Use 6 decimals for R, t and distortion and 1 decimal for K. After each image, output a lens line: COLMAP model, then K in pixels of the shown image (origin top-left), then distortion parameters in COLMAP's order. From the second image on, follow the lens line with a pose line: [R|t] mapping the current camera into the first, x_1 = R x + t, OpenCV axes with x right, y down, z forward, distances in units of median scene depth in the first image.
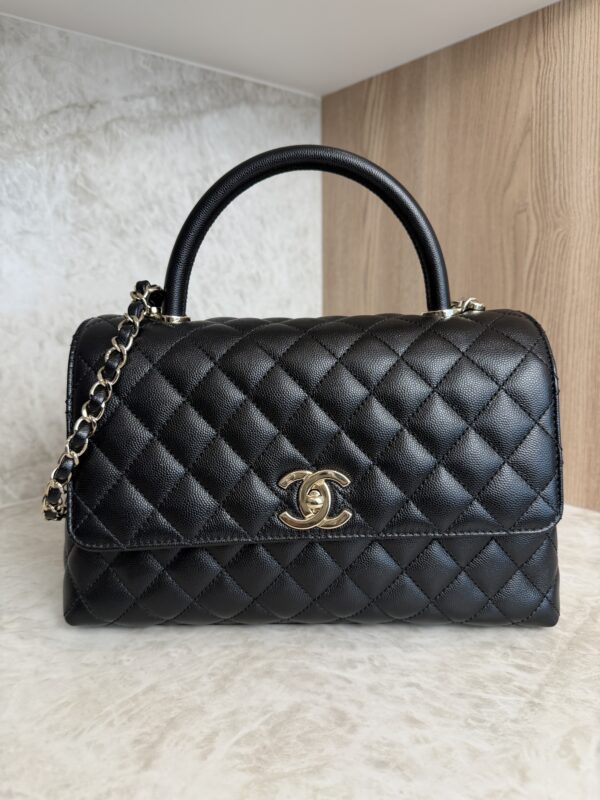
lens RADIAL K [[585.0, 0, 296.9], [0, 585.0, 401.0], [0, 0, 1]] dist [-0.033128, 0.010661]
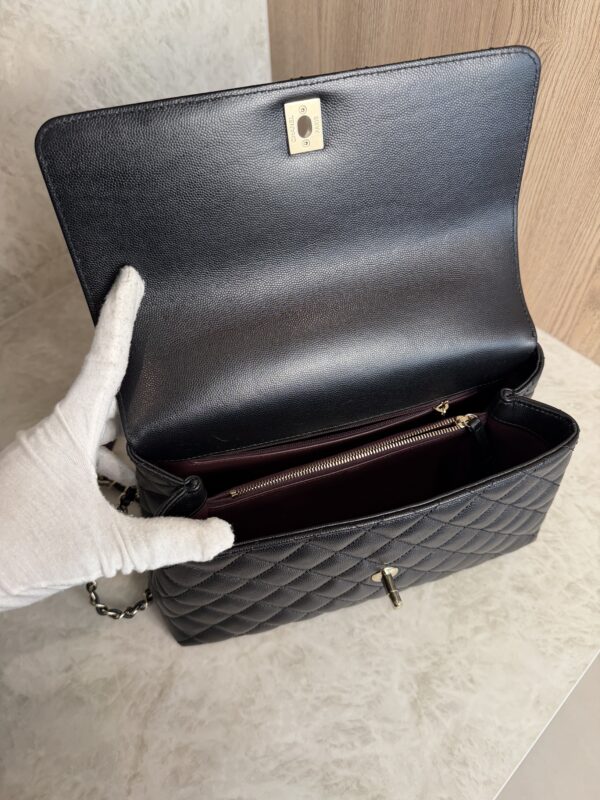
lens RADIAL K [[585.0, 0, 296.9], [0, 585.0, 401.0], [0, 0, 1]] dist [-0.033128, 0.010661]
pose [[0.997398, -0.063836, 0.033503, 0.033331], [0.022708, 0.719237, 0.694394, -0.484951], [-0.068424, -0.691826, 0.718815, 0.059769]]
